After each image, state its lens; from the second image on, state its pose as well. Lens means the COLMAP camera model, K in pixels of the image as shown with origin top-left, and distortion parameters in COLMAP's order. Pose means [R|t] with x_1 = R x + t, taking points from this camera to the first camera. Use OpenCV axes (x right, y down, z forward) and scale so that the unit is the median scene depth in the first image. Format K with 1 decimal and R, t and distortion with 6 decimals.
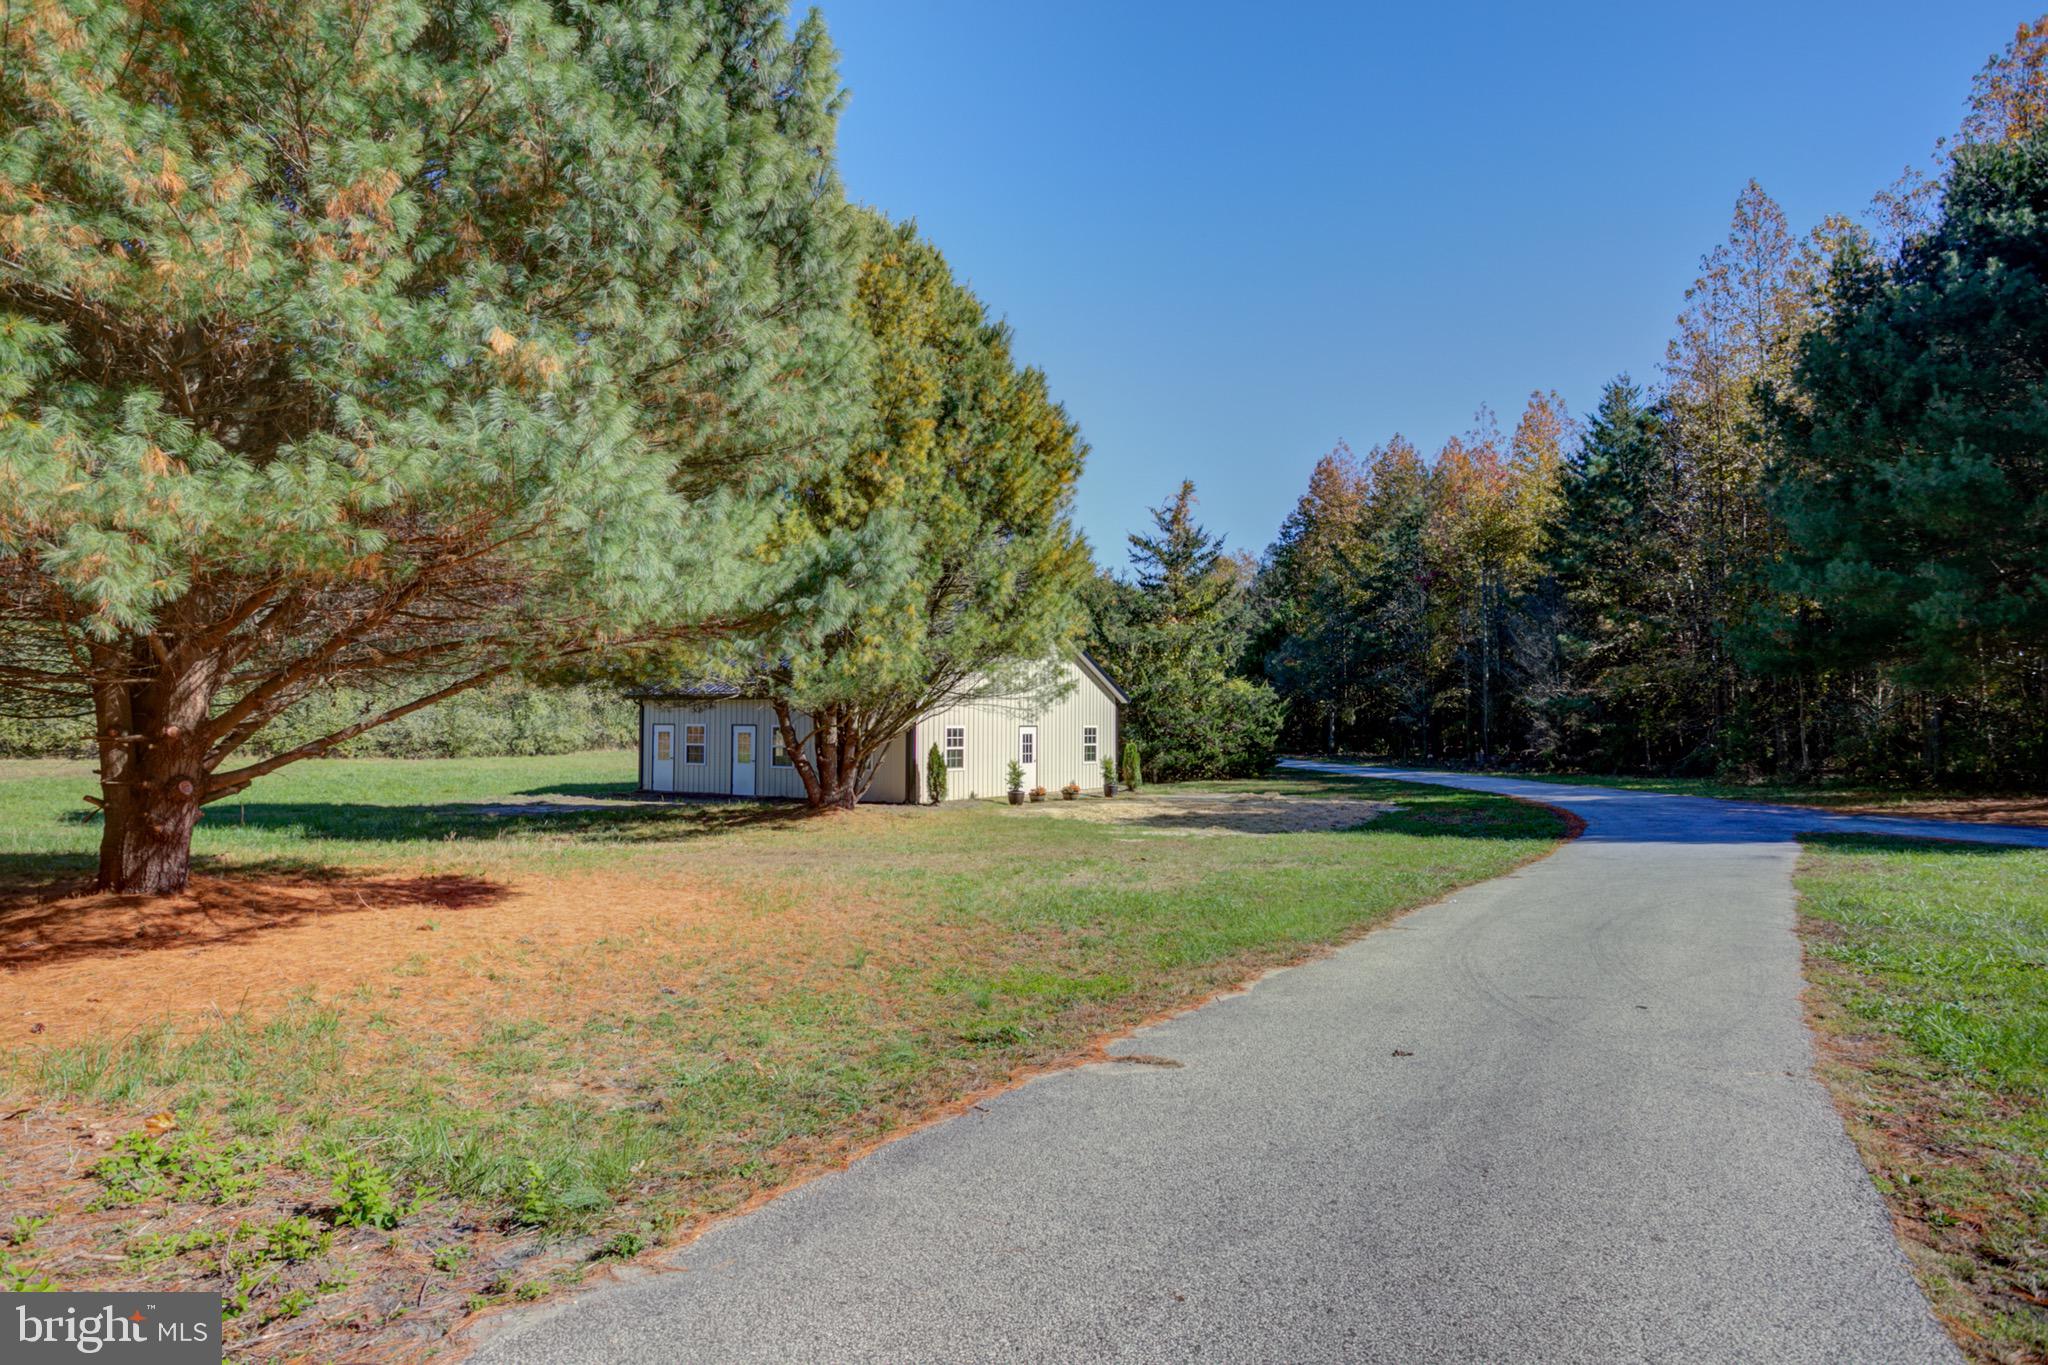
lens RADIAL K [[1323.8, 0, 1023.5], [0, 1323.8, 679.4], [0, 0, 1]] dist [-0.006117, -0.001822]
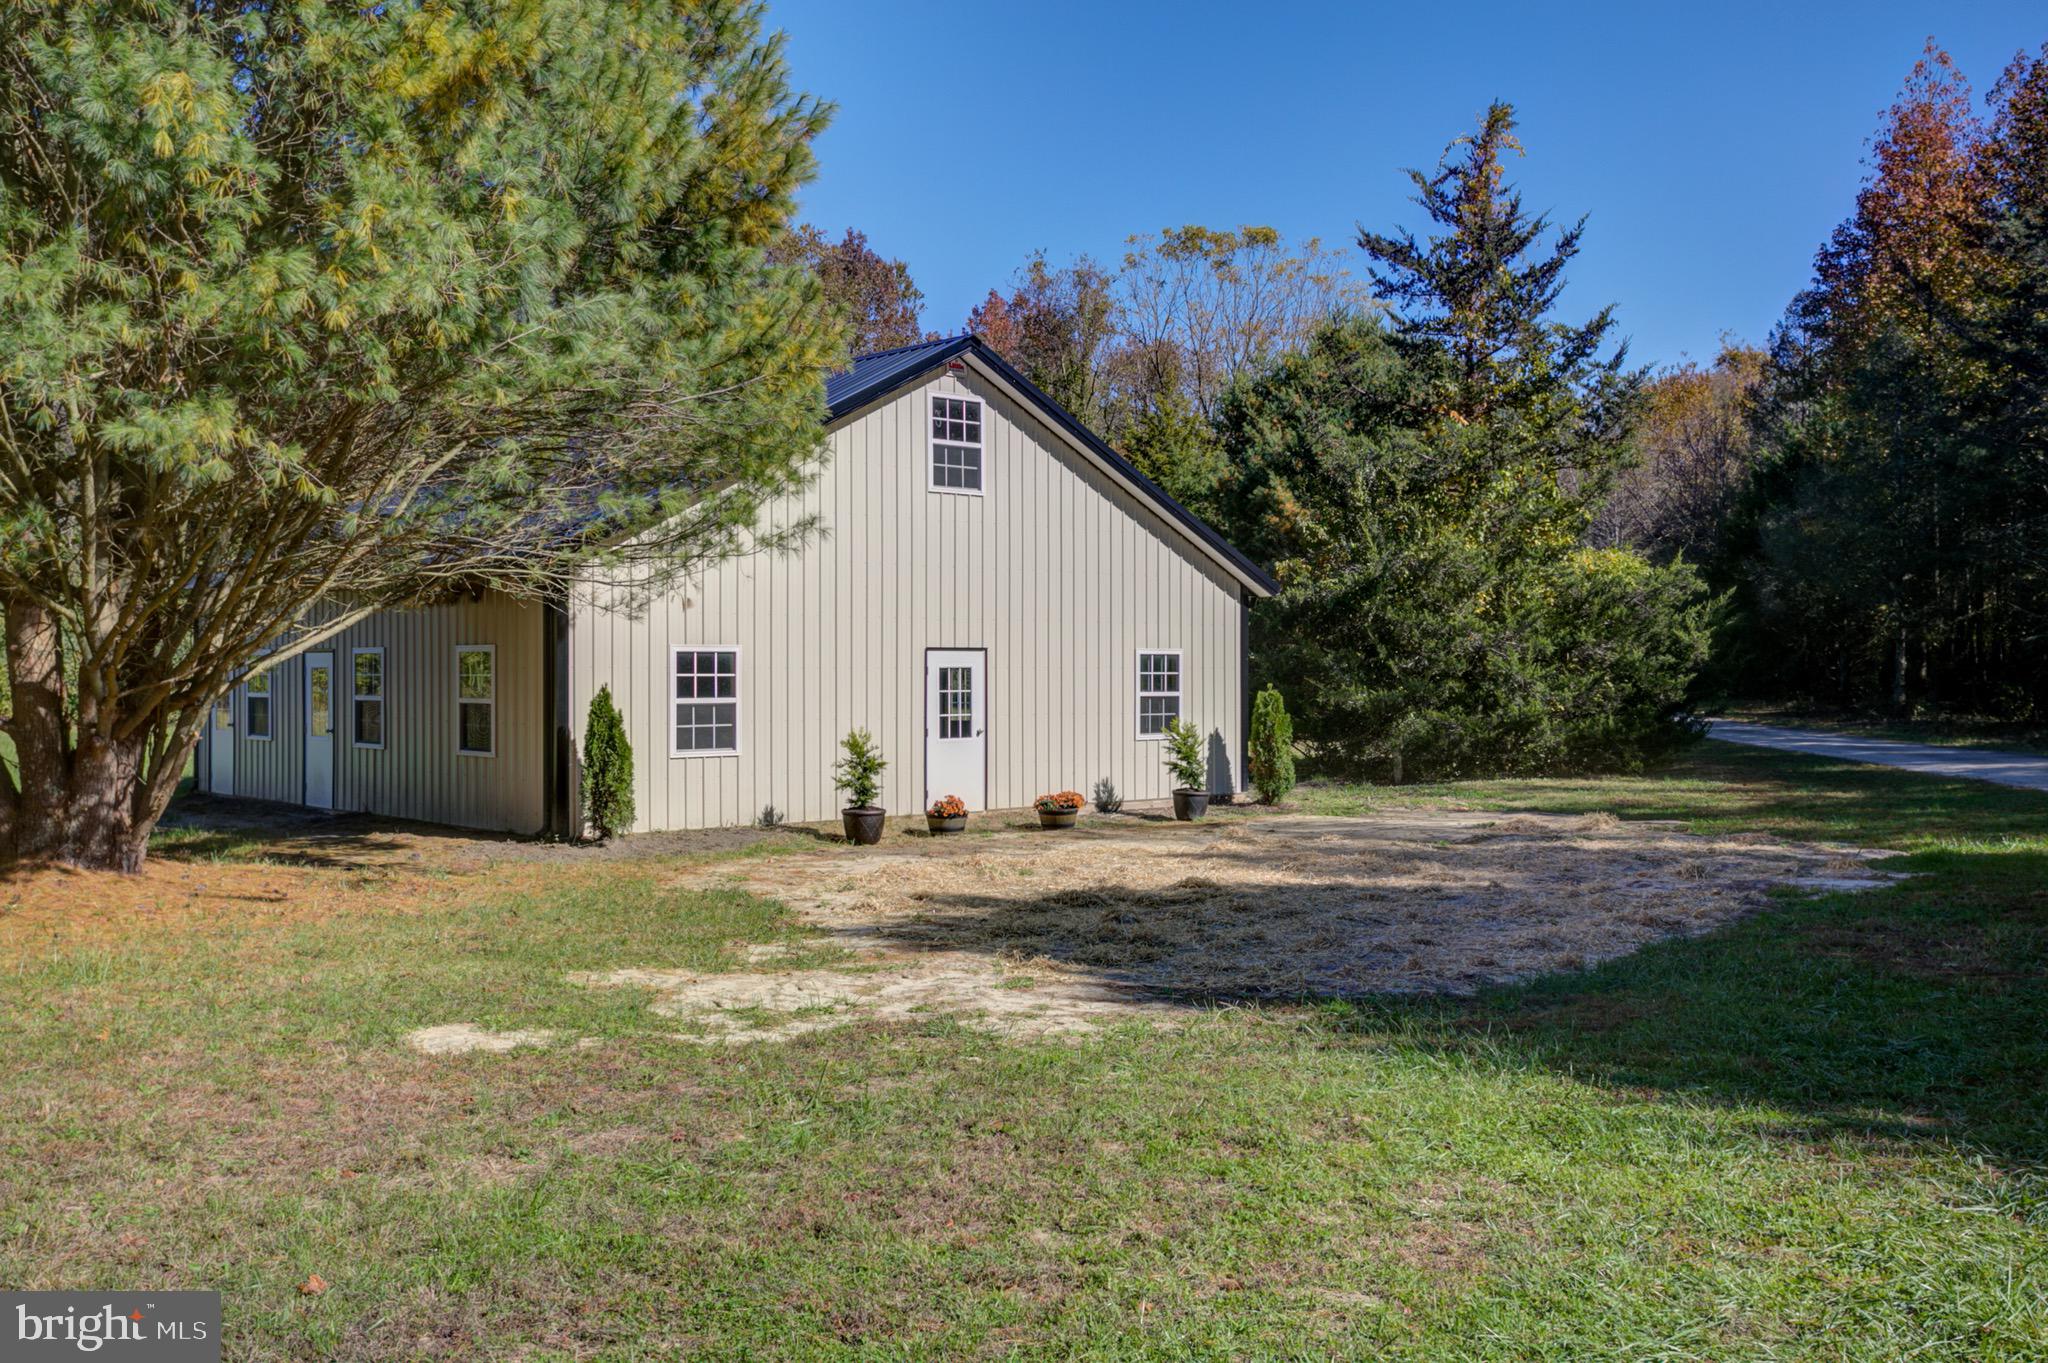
lens RADIAL K [[1942.8, 0, 1023.7], [0, 1942.8, 690.0], [0, 0, 1]] dist [0.001708, 0.000000]
pose [[0.965613, -0.002463, -0.259972, 0.146266], [0.013329, 0.999109, 0.040043, 0.019313], [0.259642, -0.042131, 0.964785, 0.335237]]
